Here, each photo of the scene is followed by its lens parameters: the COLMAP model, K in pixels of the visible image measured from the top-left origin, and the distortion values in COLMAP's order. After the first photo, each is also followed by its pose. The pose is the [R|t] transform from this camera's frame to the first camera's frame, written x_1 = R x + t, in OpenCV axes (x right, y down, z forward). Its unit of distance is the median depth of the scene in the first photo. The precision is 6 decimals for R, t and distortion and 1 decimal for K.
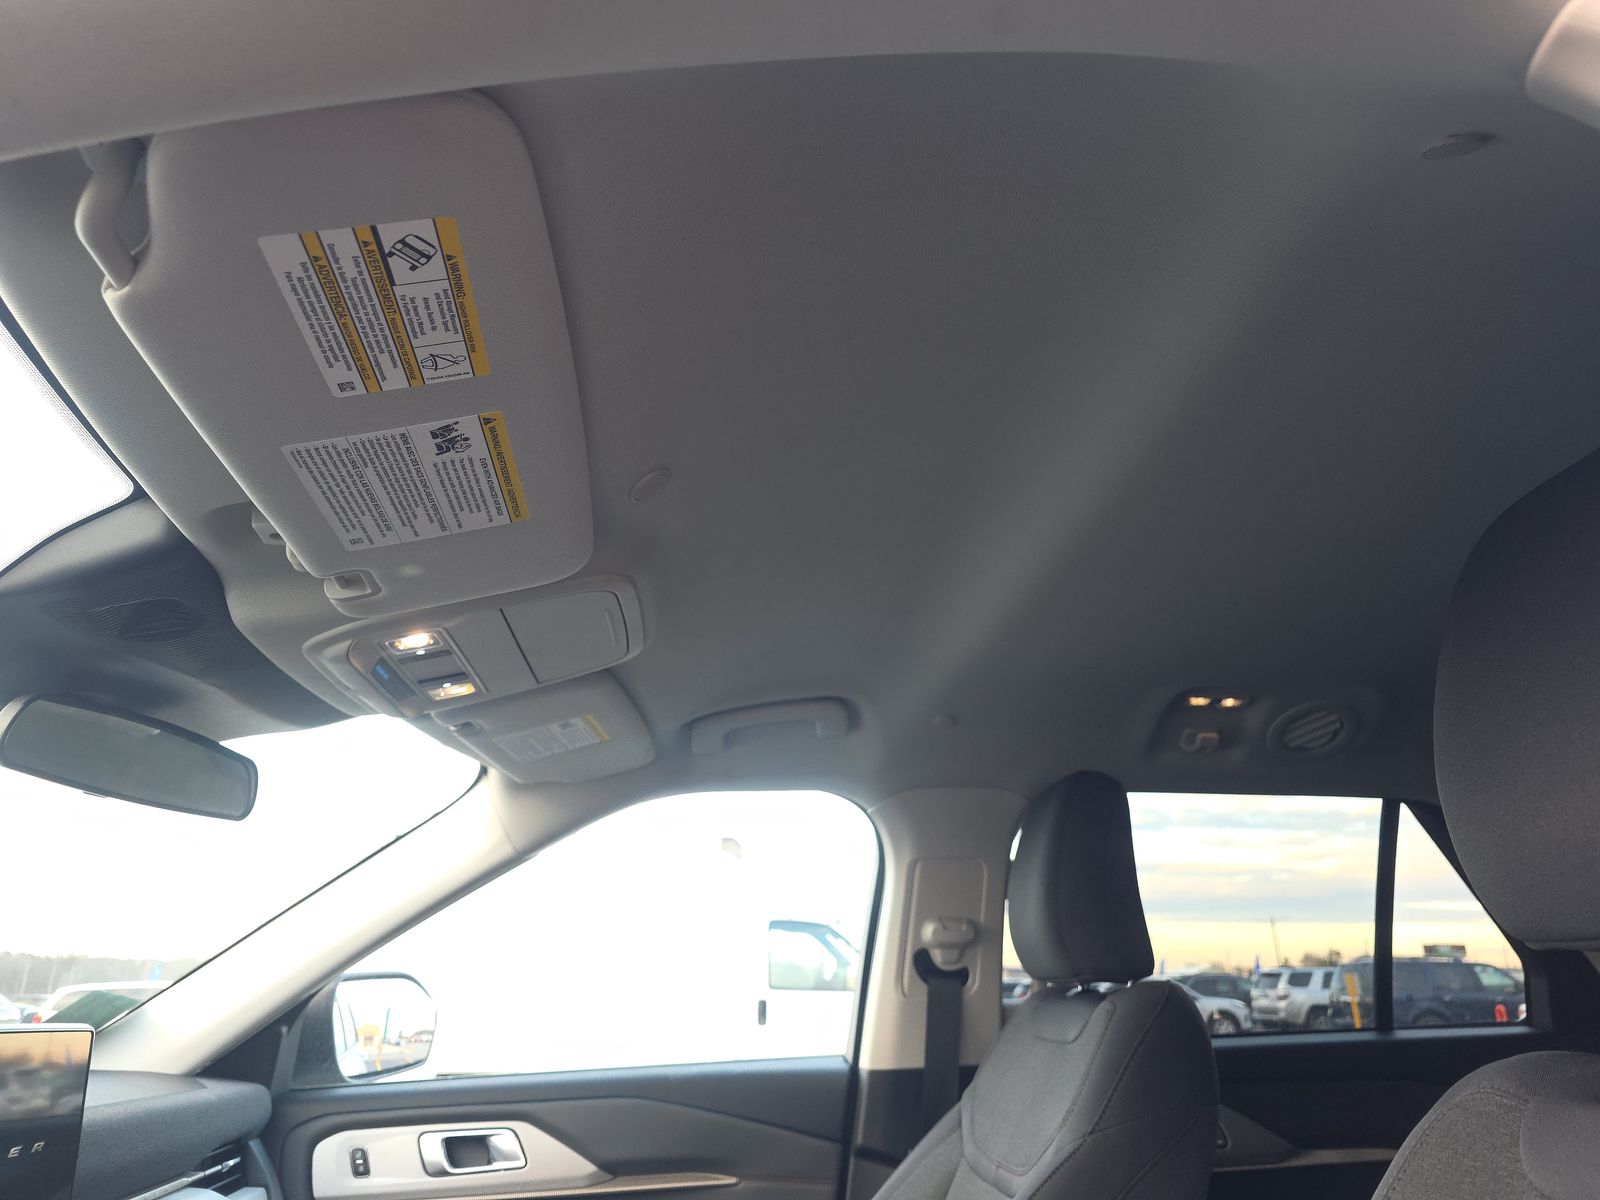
lens RADIAL K [[1038.7, 0, 802.0], [0, 1038.7, 592.3], [0, 0, 1]] dist [0.038798, -0.042501]
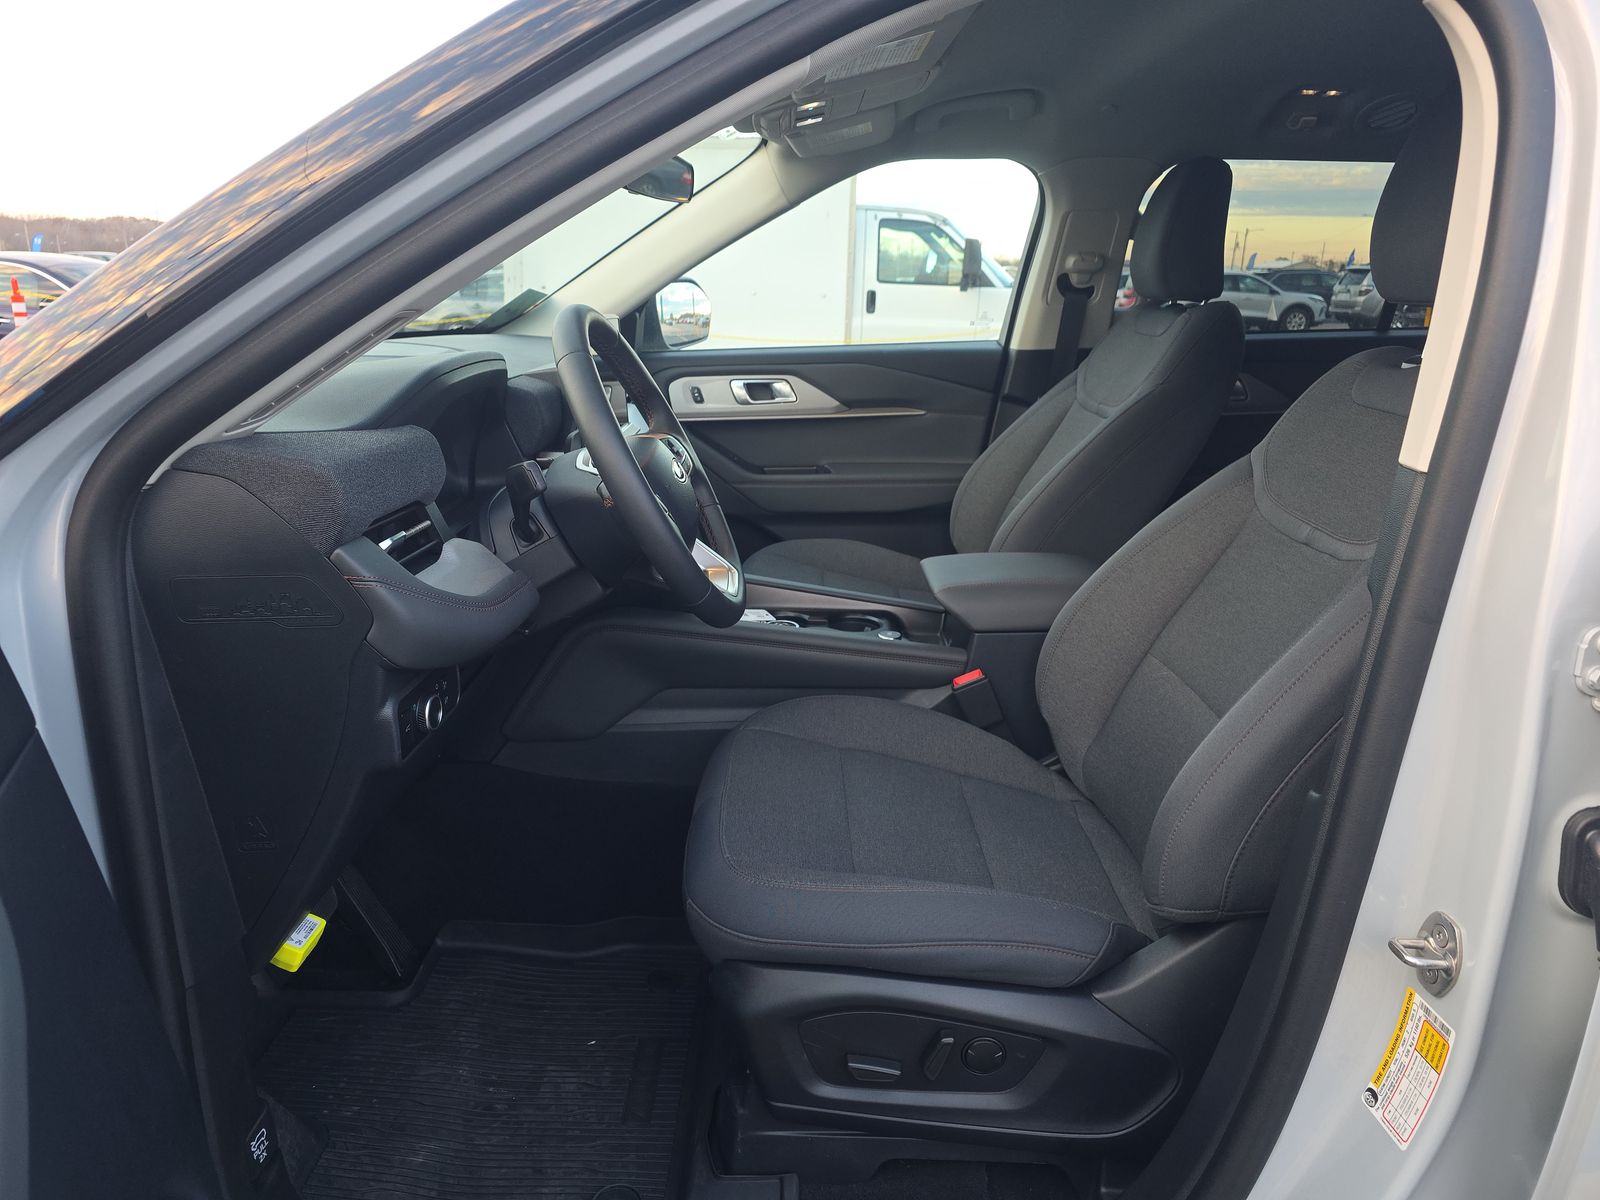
lens RADIAL K [[1038.7, 0, 802.0], [0, 1038.7, 592.3], [0, 0, 1]] dist [0.038798, -0.042501]
pose [[0.996997, 0.038703, -0.067069, -0.133882], [0.010363, 0.791659, 0.610875, -0.198015], [0.076738, -0.609736, 0.788881, -0.444801]]
